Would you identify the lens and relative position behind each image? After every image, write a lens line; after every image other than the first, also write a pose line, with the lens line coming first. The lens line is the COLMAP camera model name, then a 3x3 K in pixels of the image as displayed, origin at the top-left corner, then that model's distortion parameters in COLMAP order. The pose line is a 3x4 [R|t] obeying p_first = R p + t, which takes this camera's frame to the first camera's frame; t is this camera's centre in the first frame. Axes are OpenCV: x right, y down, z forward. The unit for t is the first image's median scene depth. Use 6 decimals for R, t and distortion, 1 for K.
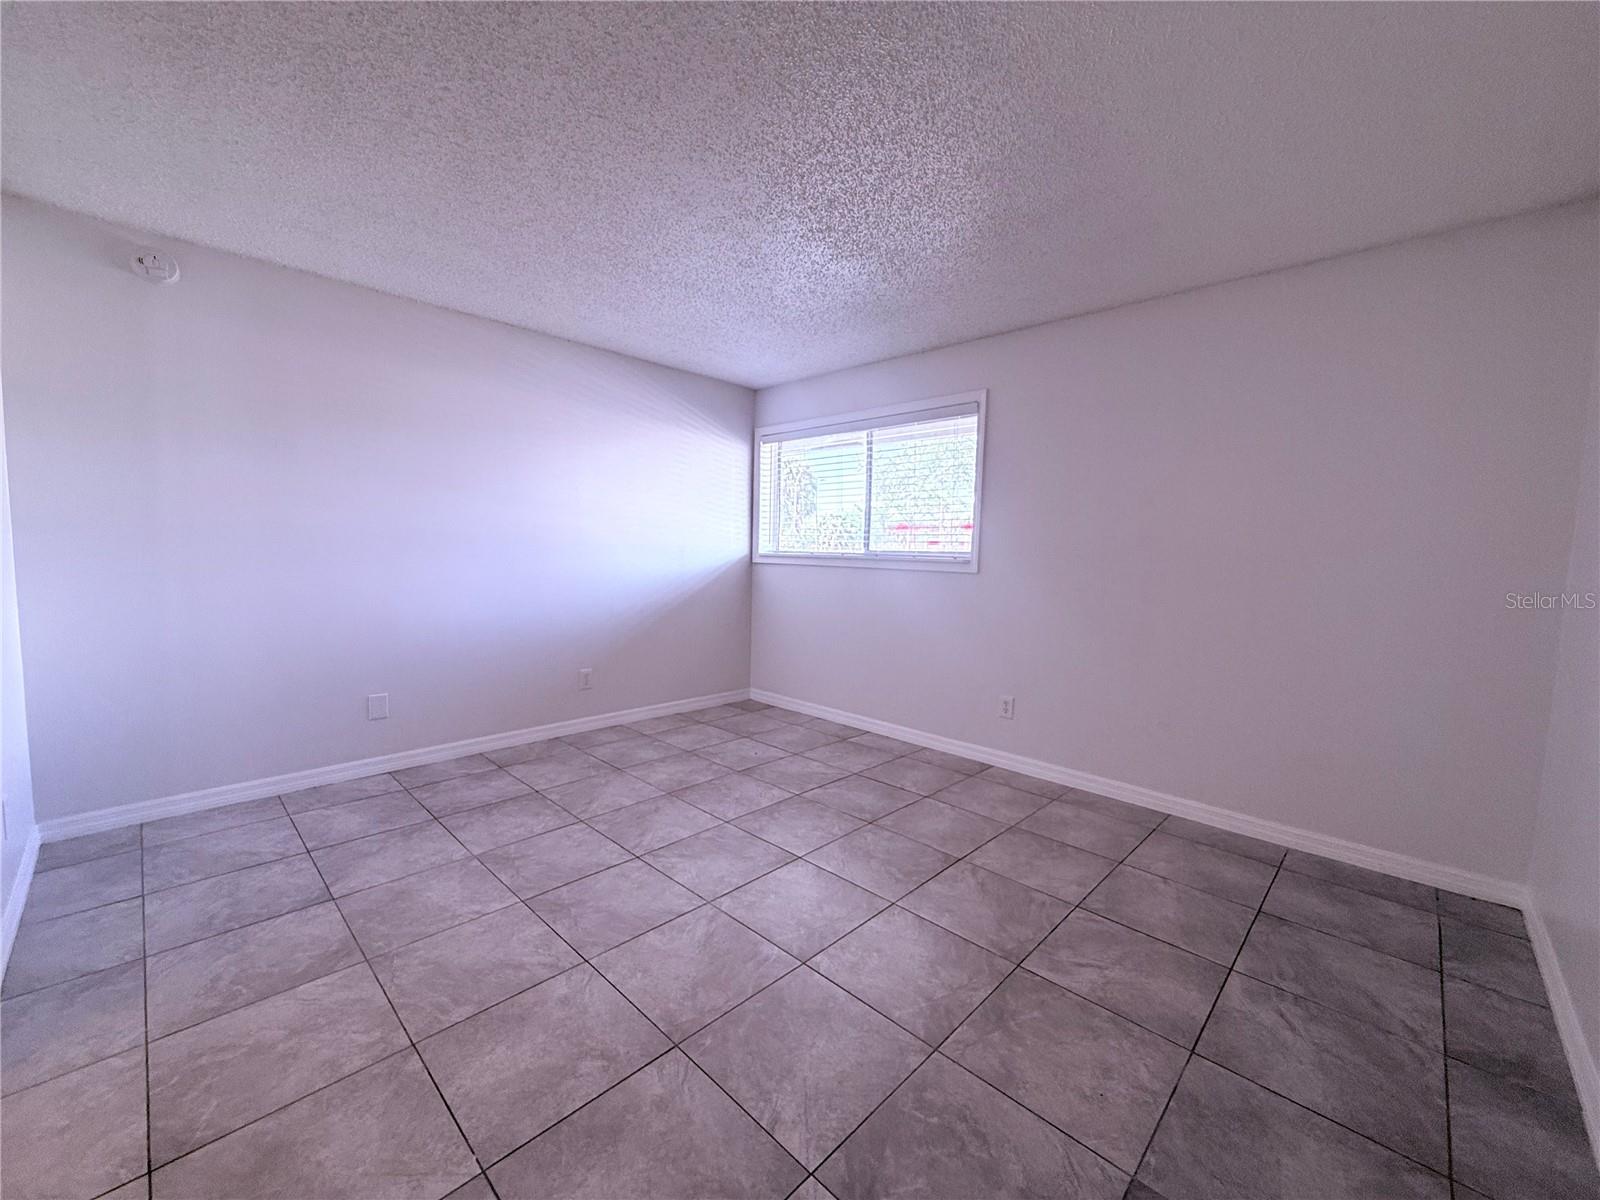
lens RADIAL K [[640.0, 0, 798.2], [0, 640.0, 601.5], [0, 0, 1]] dist [0.000661, 0.000040]
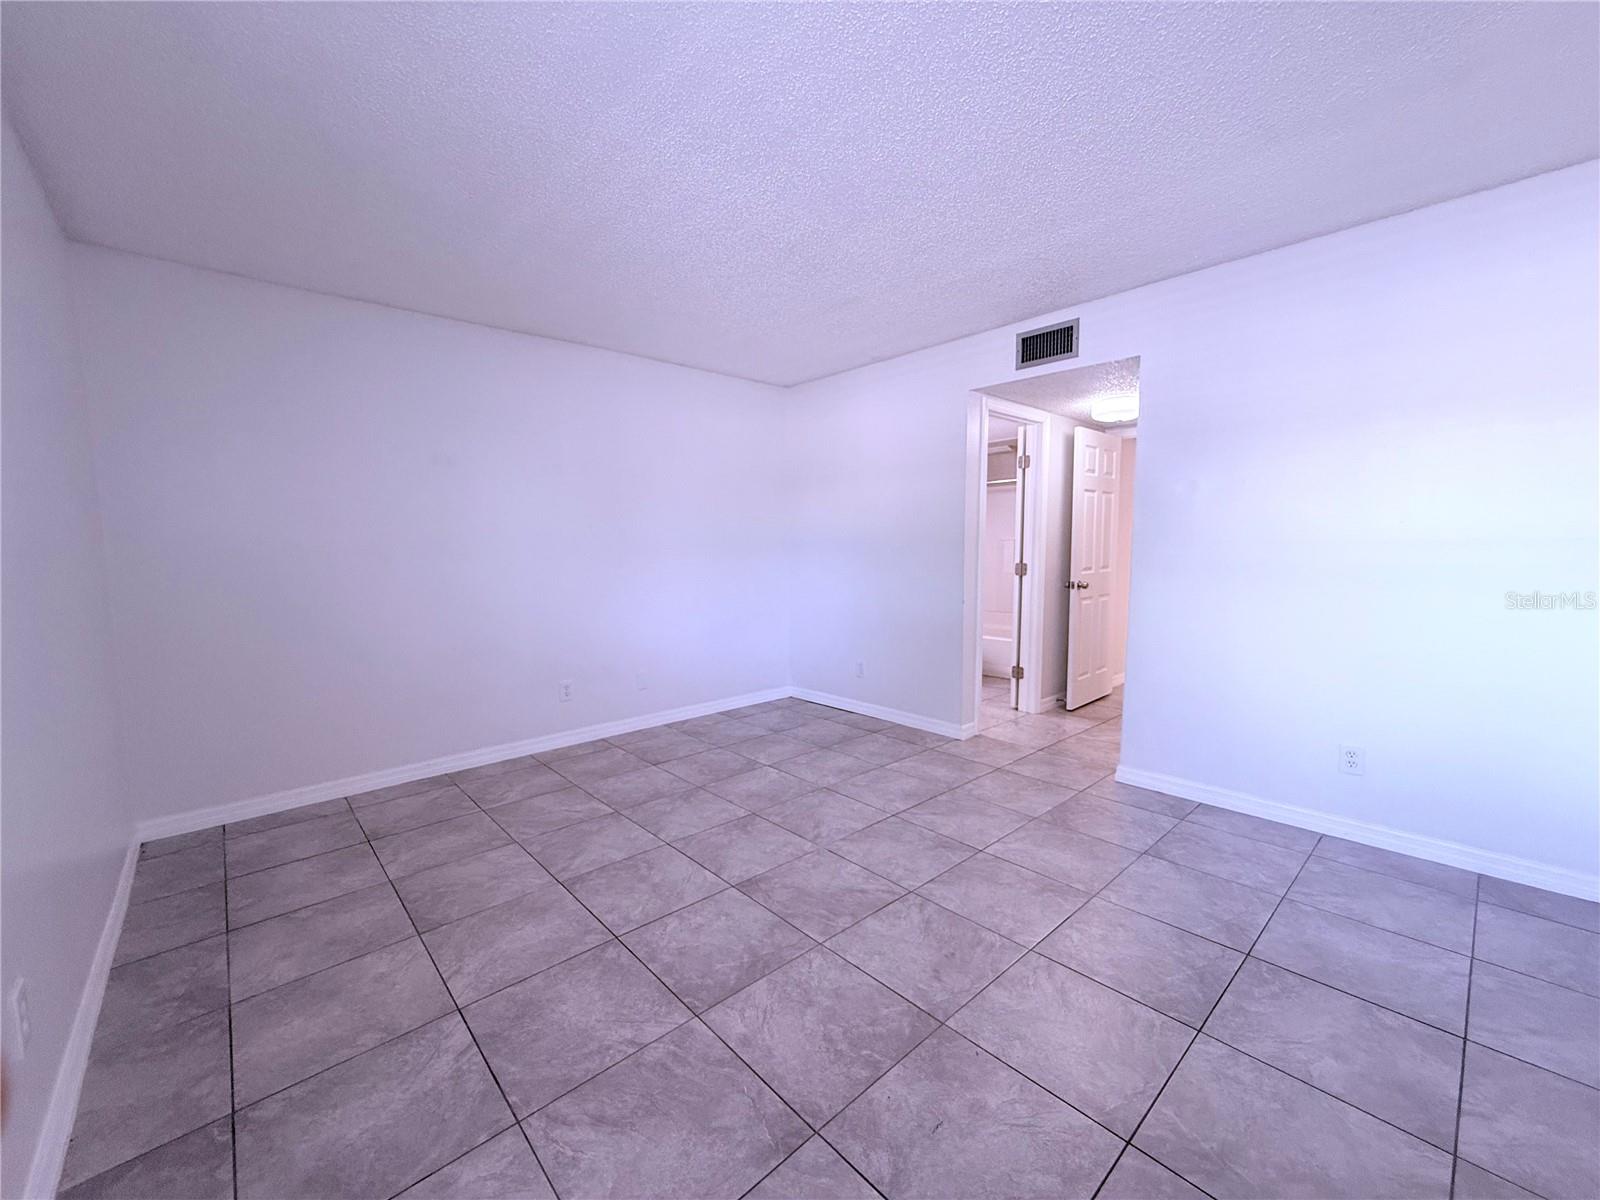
lens RADIAL K [[640.0, 0, 798.2], [0, 640.0, 601.5], [0, 0, 1]] dist [0.000661, 0.000040]
pose [[-0.997915, -0.019592, 0.061504, -0.137942], [-0.008442, 0.984255, 0.176551, -0.162326], [-0.063995, 0.175664, -0.982368, 1.819646]]
